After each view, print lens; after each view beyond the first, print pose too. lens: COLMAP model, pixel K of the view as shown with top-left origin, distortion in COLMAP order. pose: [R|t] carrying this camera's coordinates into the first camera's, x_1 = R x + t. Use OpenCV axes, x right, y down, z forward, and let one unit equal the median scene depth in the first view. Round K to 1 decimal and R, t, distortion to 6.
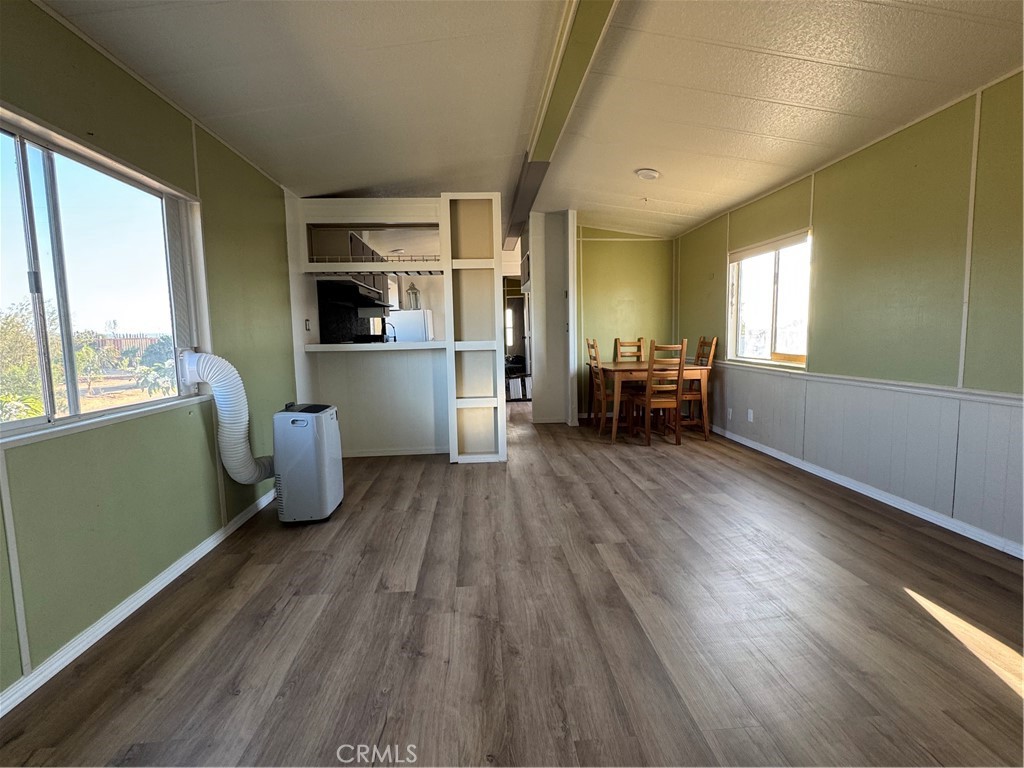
lens RADIAL K [[483.9, 0, 511.2], [0, 483.9, 385.1], [0, 0, 1]] dist [-0.004370, 0.000259]
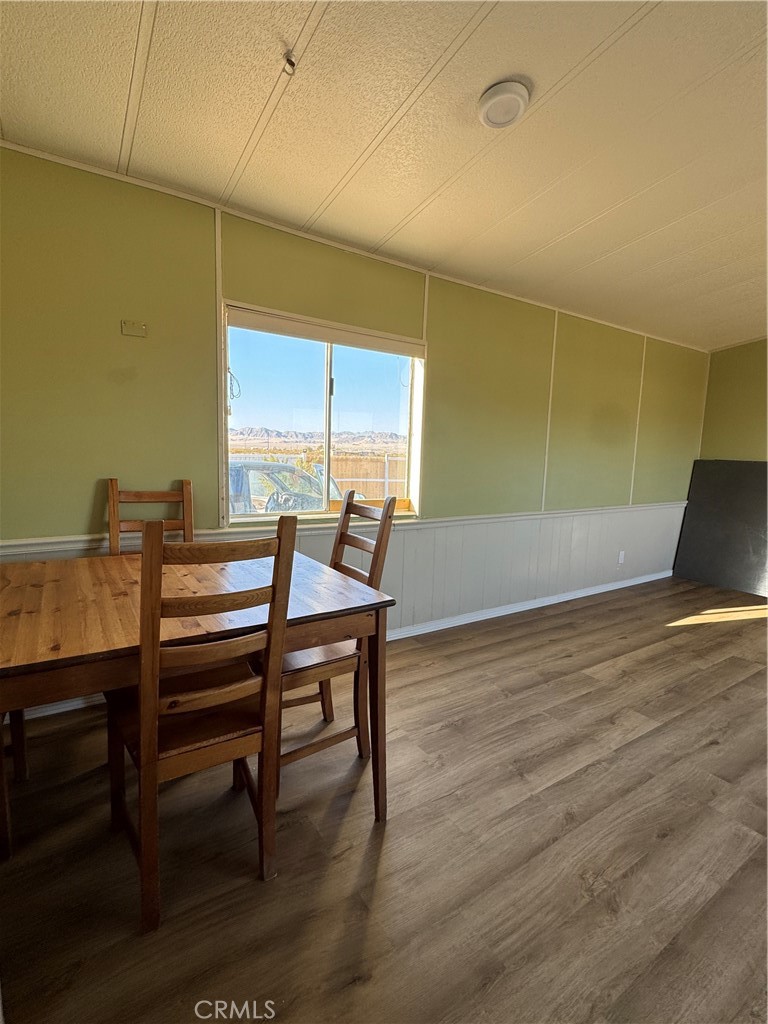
lens RADIAL K [[483.9, 0, 382.1], [0, 483.9, 512.0], [0, 0, 1]] dist [-0.004370, 0.000259]
pose [[-0.492780, -0.108365, 0.863380, -0.064763], [0.063835, 0.985039, 0.160070, -0.165456], [-0.867809, 0.133993, -0.478490, 1.353729]]
